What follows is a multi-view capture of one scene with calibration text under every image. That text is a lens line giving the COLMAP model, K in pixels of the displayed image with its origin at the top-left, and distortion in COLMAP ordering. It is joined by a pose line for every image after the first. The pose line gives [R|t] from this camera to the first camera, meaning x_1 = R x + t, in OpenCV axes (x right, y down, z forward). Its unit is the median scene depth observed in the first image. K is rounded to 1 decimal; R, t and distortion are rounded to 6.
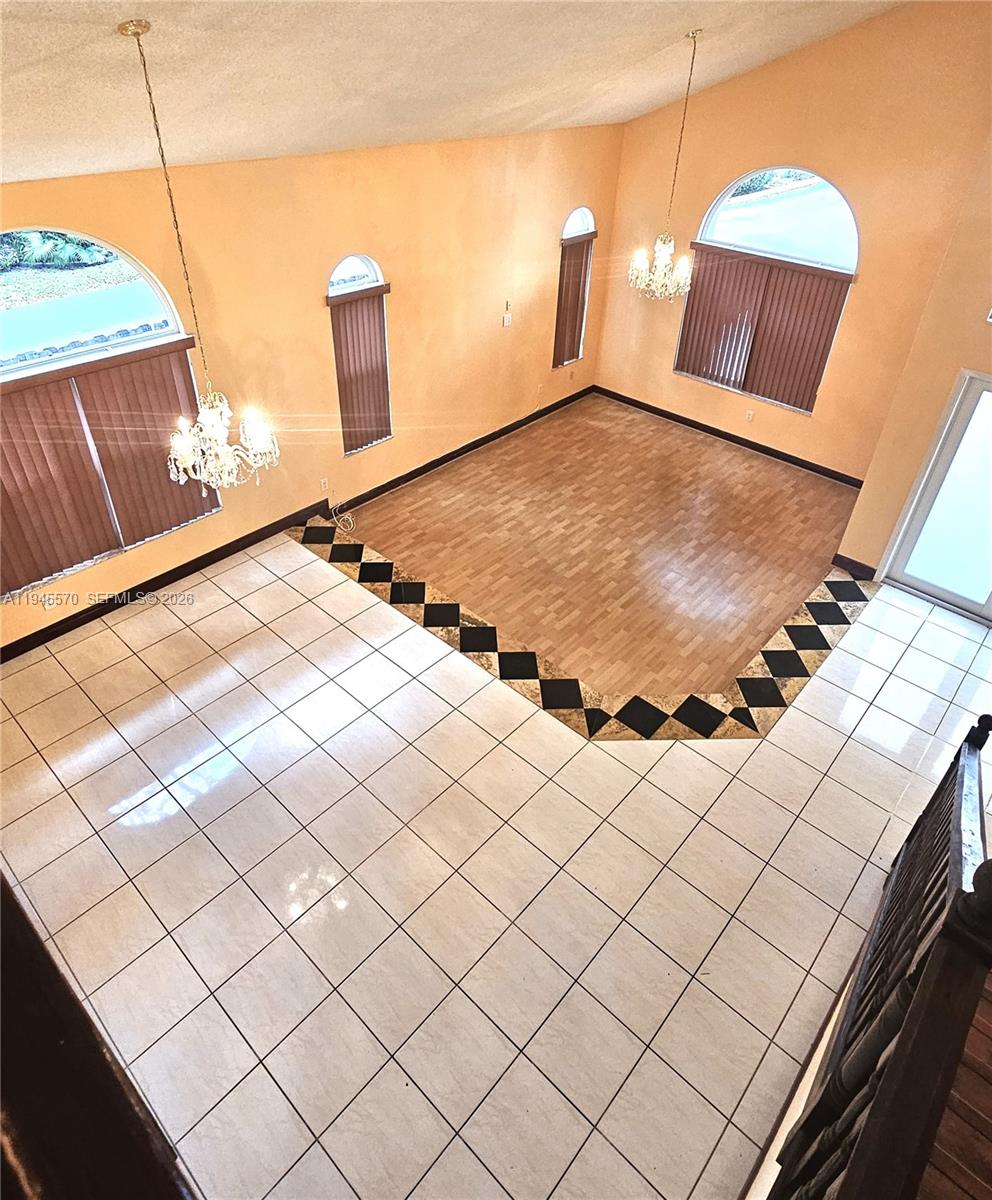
lens RADIAL K [[731.3, 0, 485.6], [0, 731.3, 537.4], [0, 0, 1]] dist [-0.000634, -0.001640]
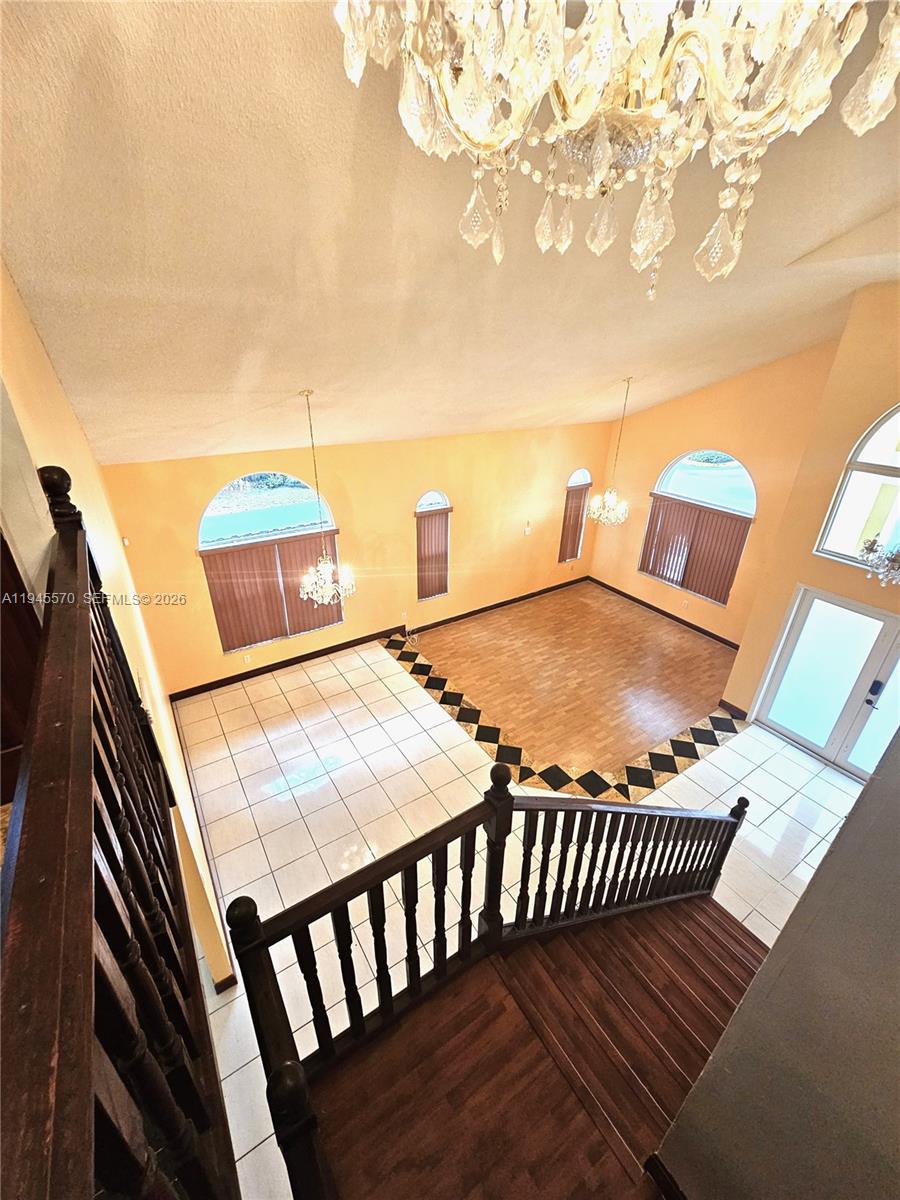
lens RADIAL K [[489.4, 0, 440.8], [0, 489.4, 601.5], [0, 0, 1]] dist [-0.000077, 0.000387]
pose [[0.966109, 0.102124, -0.237075, 0.148451], [-0.133822, 0.983507, -0.121676, 0.024952], [0.220739, 0.149278, 0.963841, -0.113304]]
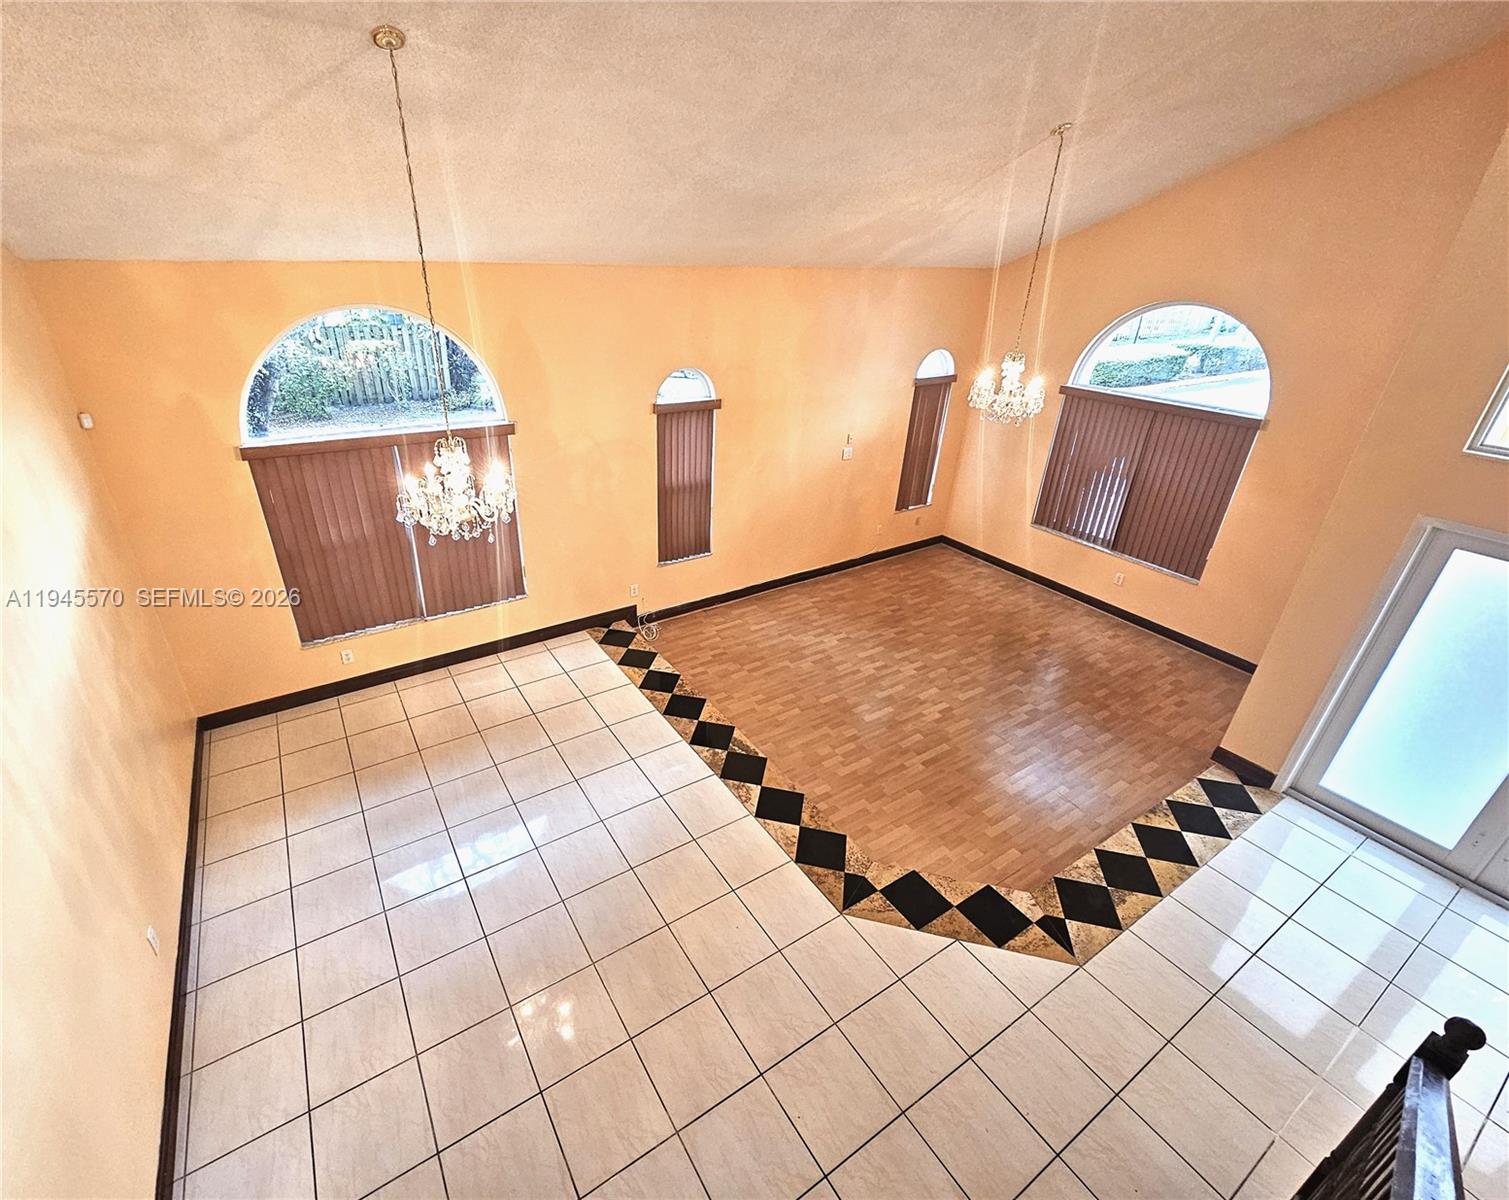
lens RADIAL K [[665.8, 0, 693.3], [0, 665.8, 594.9], [0, 0, 1]] dist [-0.004065, 0.001276]
pose [[0.959907, 0.117825, -0.254355, 0.100316], [-0.152814, 0.980641, -0.122436, 0.036807], [0.235005, 0.156396, 0.959329, 0.155218]]
